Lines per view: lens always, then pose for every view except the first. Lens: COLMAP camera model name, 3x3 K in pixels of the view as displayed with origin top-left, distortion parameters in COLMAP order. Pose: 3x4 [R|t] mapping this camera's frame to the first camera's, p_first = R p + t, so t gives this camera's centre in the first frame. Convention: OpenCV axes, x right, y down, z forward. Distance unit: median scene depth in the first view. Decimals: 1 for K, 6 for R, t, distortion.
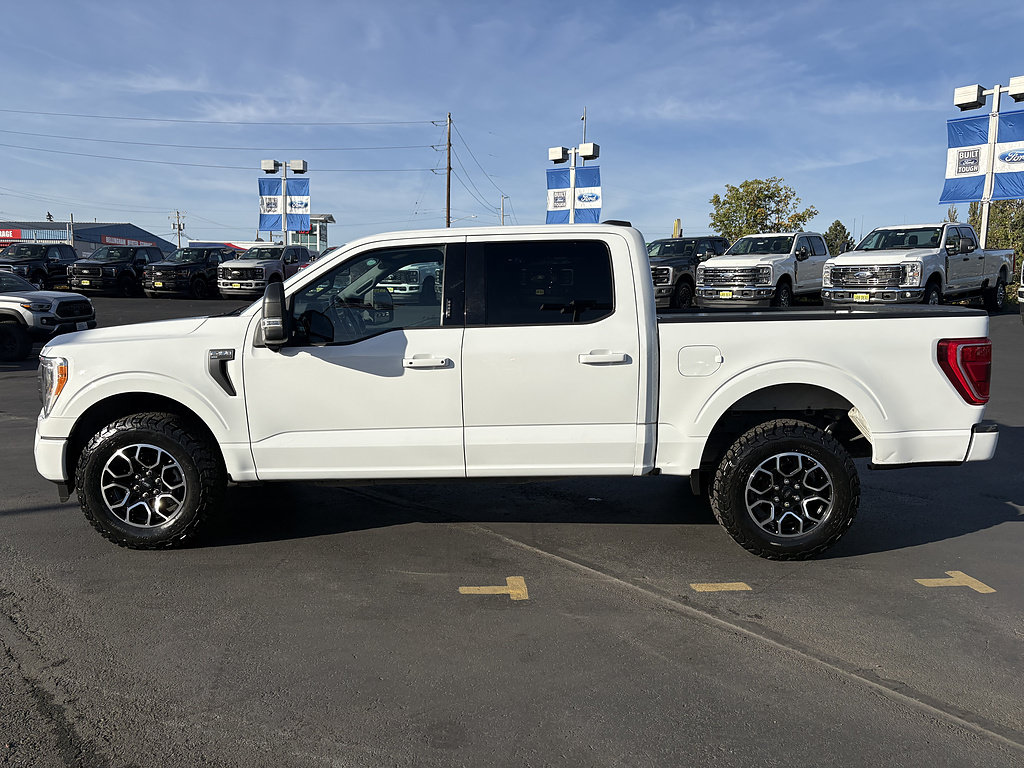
lens RADIAL K [[779.4, 0, 511.2], [0, 779.4, 380.4], [0, 0, 1]] dist [0.044077, -0.039269]
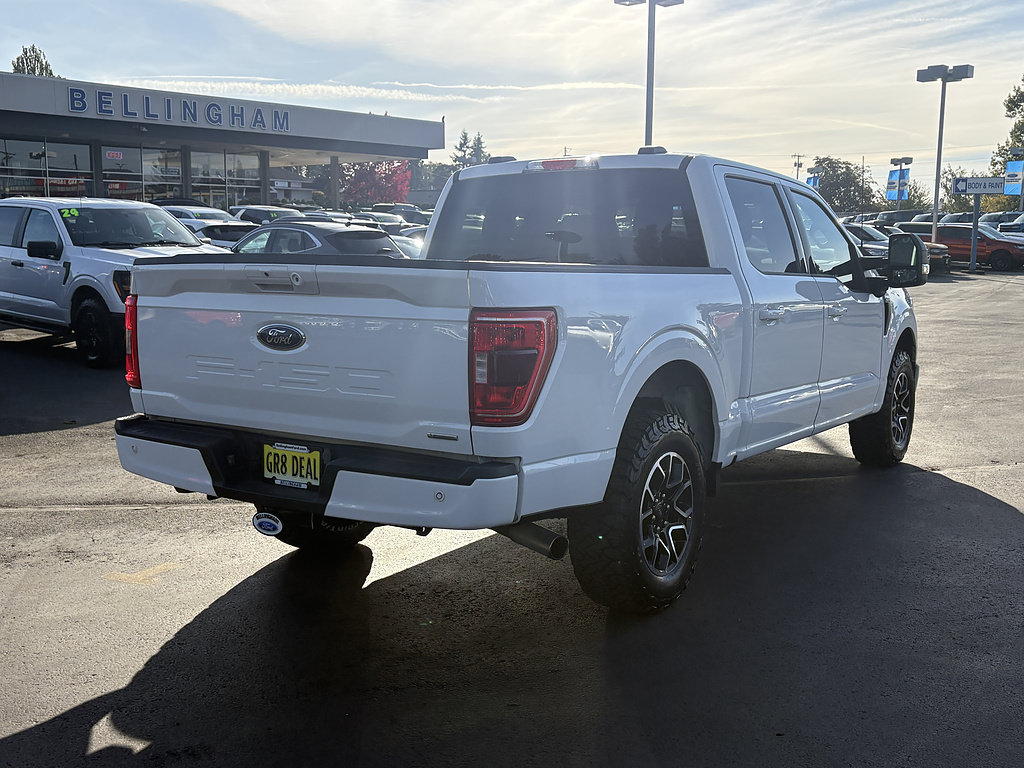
lens RADIAL K [[1070.6, 0, 518.5], [0, 1070.6, 384.1], [0, 0, 1]] dist [0.024357, 0.000000]
pose [[-0.522867, 0.099444, -0.846594, 1.214282], [-0.100556, 0.979041, 0.177107, -0.176908], [0.846462, 0.177734, -0.501909, 1.747828]]
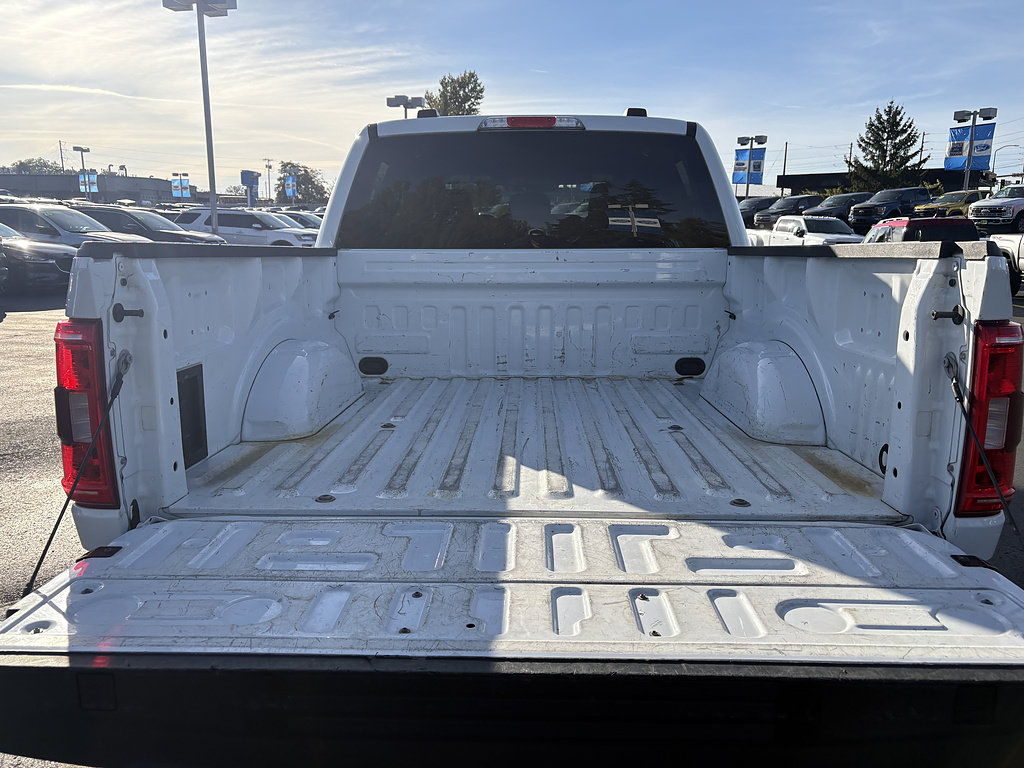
lens RADIAL K [[779.4, 0, 515.0], [0, 779.4, 389.1], [0, 0, 1]] dist [0.044077, -0.039269]
pose [[0.005581, 0.190135, -0.981742, 0.918310], [-0.114338, 0.975440, 0.188264, -0.106987], [0.993426, 0.111200, 0.027183, 1.150181]]
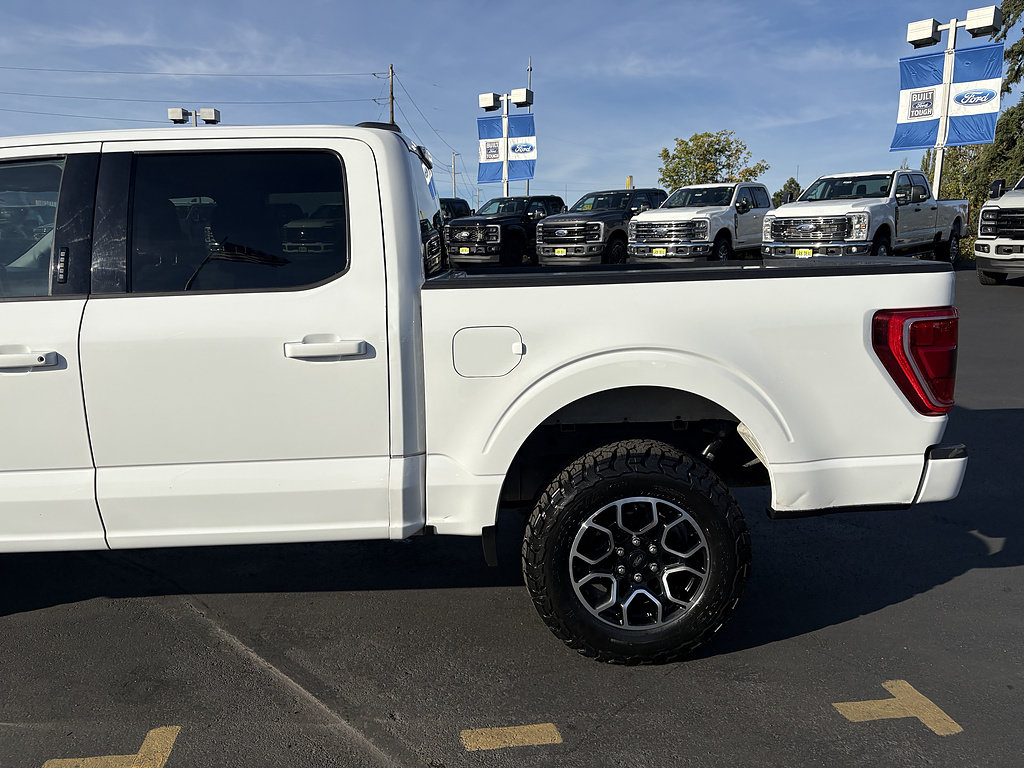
lens RADIAL K [[779.4, 0, 513.3], [0, 779.4, 378.7], [0, 0, 1]] dist [0.044077, -0.039269]
pose [[0.998833, -0.015291, 0.045802, 0.223243], [0.013172, 0.998845, 0.046214, -0.030076], [-0.046456, -0.045557, 0.997881, 0.382904]]
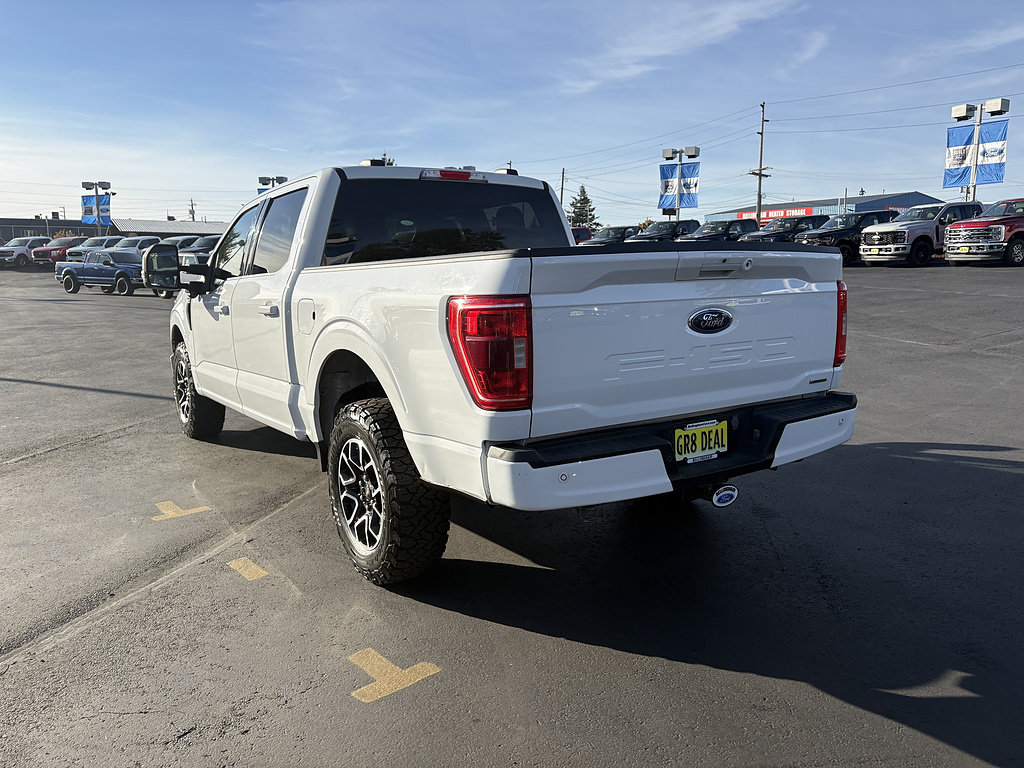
lens RADIAL K [[779.4, 0, 521.0], [0, 779.4, 378.0], [0, 0, 1]] dist [0.044077, -0.039269]
pose [[0.580318, 0.099927, -0.808236, 1.037034], [-0.073276, 0.994825, 0.070383, -0.033496], [0.811087, 0.018380, 0.584637, 0.660532]]
